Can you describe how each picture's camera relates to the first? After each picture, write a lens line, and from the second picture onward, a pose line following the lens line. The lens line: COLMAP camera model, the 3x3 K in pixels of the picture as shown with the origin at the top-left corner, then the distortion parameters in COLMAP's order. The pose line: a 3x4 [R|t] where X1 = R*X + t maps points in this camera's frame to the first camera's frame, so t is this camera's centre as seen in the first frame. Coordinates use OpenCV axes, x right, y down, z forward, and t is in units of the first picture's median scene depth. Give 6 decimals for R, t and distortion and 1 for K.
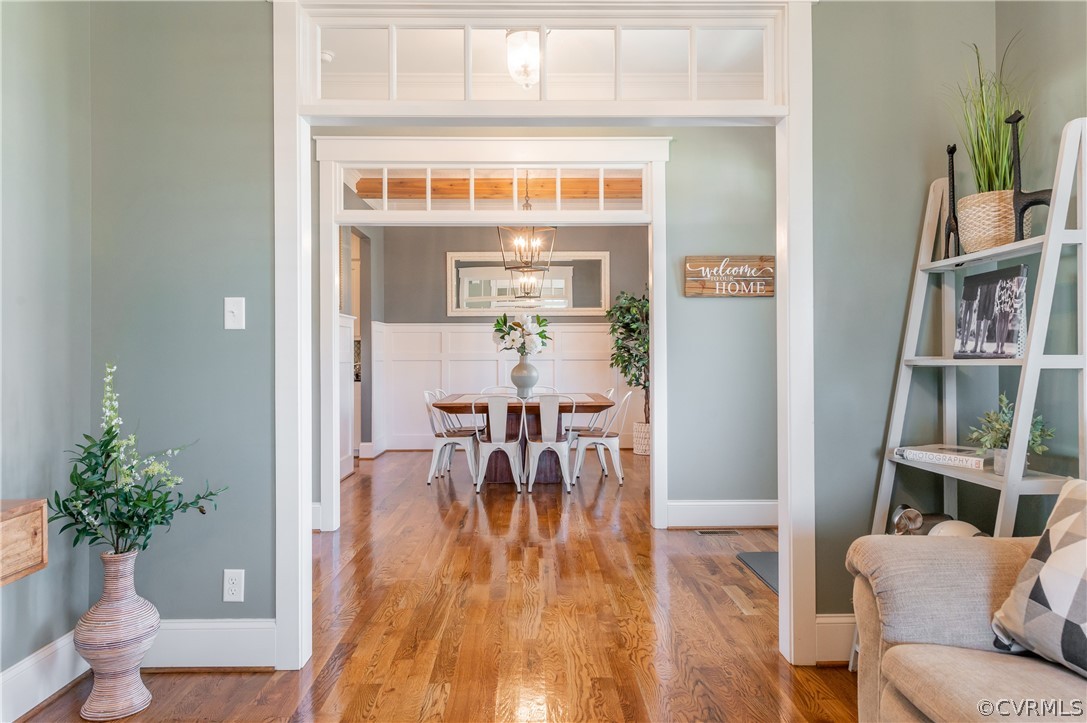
lens RADIAL K [[719.1, 0, 536.2], [0, 719.1, 351.8], [0, 0, 1]] dist [0.005617, -0.005732]
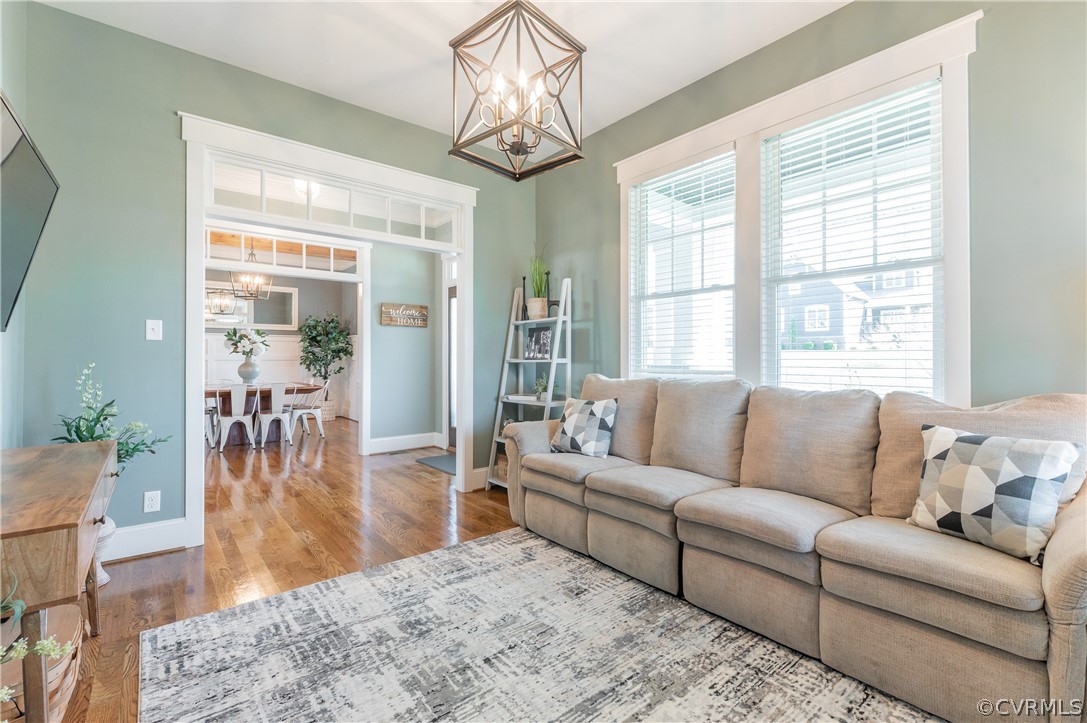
lens RADIAL K [[486.7, 0, 538.4], [0, 486.7, 353.9], [0, 0, 1]] dist [0.004982, -0.001798]
pose [[0.788039, 0.009819, 0.615546, -0.421227], [-0.008383, 0.999951, -0.005218, -0.002234], [-0.615568, -0.001048, 0.788083, -0.373074]]
